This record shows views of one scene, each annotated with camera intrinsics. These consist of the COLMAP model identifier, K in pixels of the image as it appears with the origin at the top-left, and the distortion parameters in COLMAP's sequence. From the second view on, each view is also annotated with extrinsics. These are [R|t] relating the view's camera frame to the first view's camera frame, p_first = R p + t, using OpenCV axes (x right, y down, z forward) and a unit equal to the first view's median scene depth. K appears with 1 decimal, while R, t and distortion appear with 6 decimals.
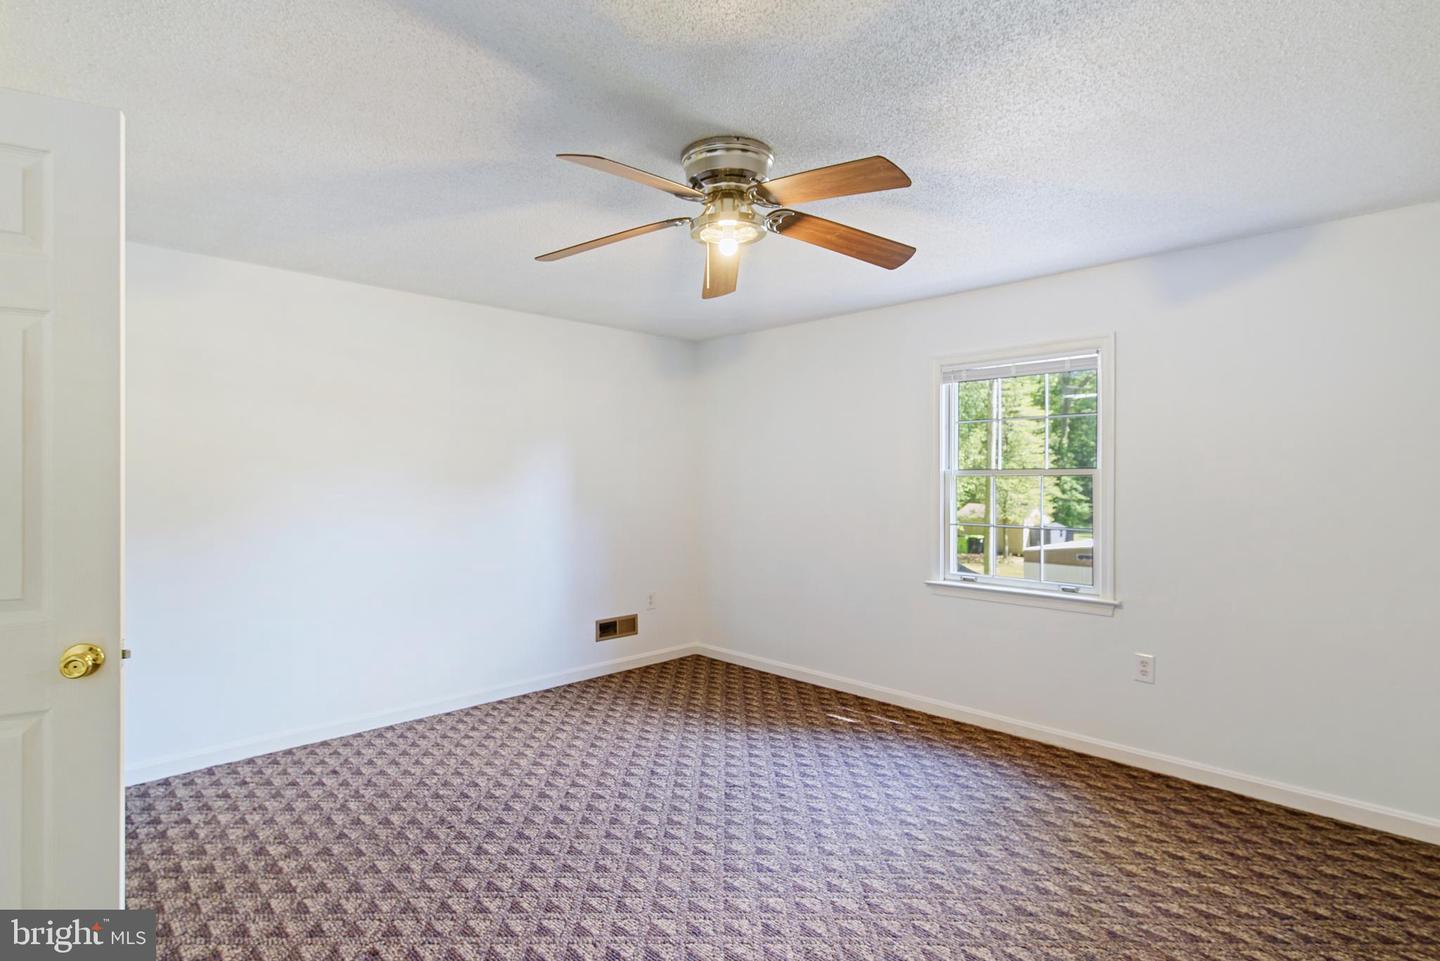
lens RADIAL K [[725.5, 0, 728.7], [0, 725.5, 478.9], [0, 0, 1]] dist [0.001499, -0.002316]
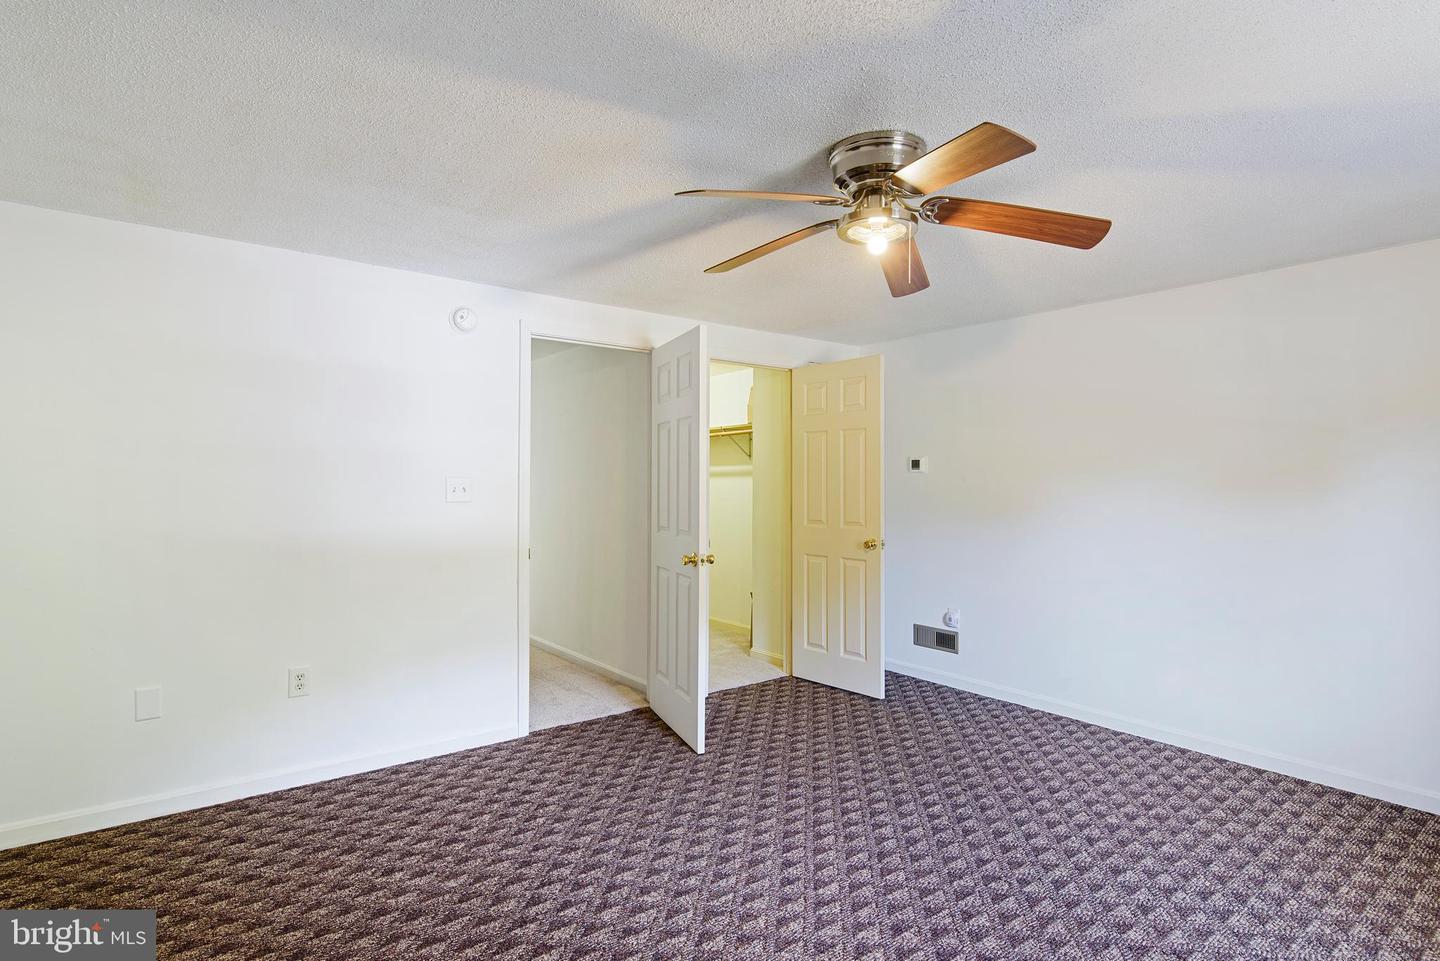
lens RADIAL K [[725.5, 0, 729.6], [0, 725.5, 486.1], [0, 0, 1]] dist [0.001499, -0.002316]
pose [[-0.117222, 0.005993, -0.993088, 0.719392], [-0.006488, 0.999956, 0.006801, -0.012913], [0.993085, 0.007241, -0.117178, 0.665930]]
